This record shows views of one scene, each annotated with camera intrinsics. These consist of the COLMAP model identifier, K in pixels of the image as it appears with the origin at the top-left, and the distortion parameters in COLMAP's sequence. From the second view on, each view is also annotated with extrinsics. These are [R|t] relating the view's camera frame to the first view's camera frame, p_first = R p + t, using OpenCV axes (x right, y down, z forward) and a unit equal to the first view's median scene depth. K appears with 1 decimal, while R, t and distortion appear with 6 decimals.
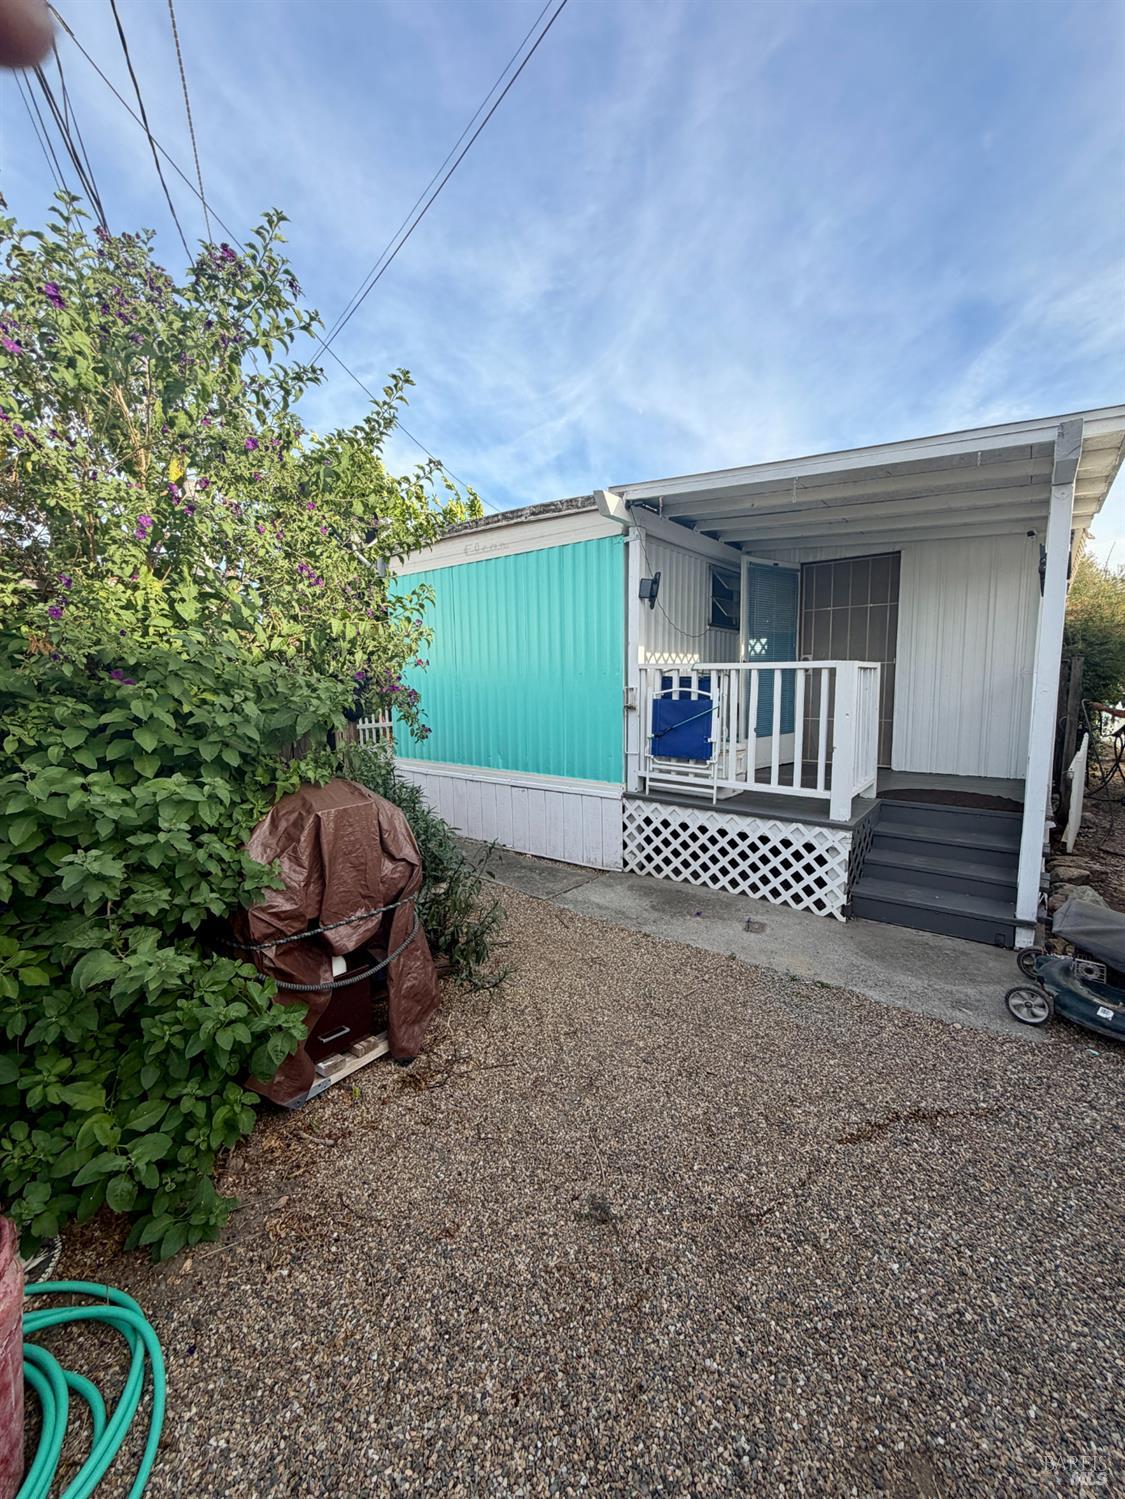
lens RADIAL K [[596.6, 0, 560.8], [0, 596.6, 745.2], [0, 0, 1]] dist [0.003346, -0.000040]
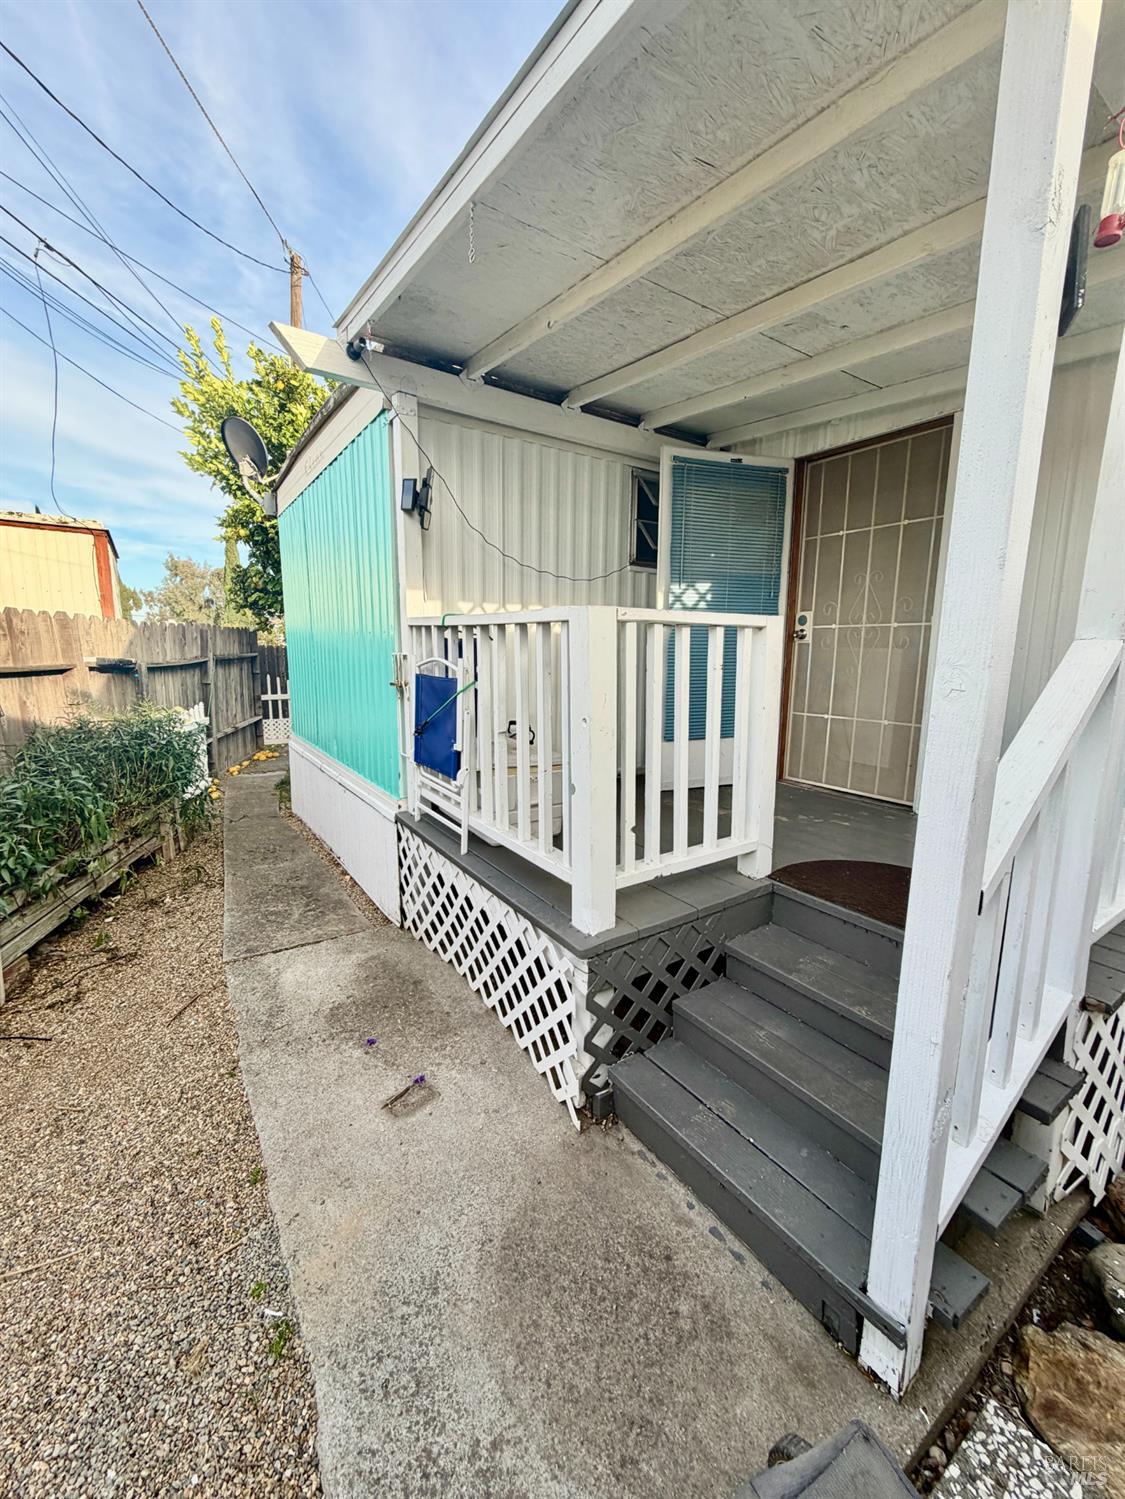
lens RADIAL K [[596.6, 0, 560.8], [0, 596.6, 745.2], [0, 0, 1]] dist [0.003346, -0.000040]
pose [[0.950444, 0.063678, -0.304304, 0.494123], [-0.050469, 0.997418, 0.051089, -0.042097], [0.306771, -0.033199, 0.951204, 0.441907]]
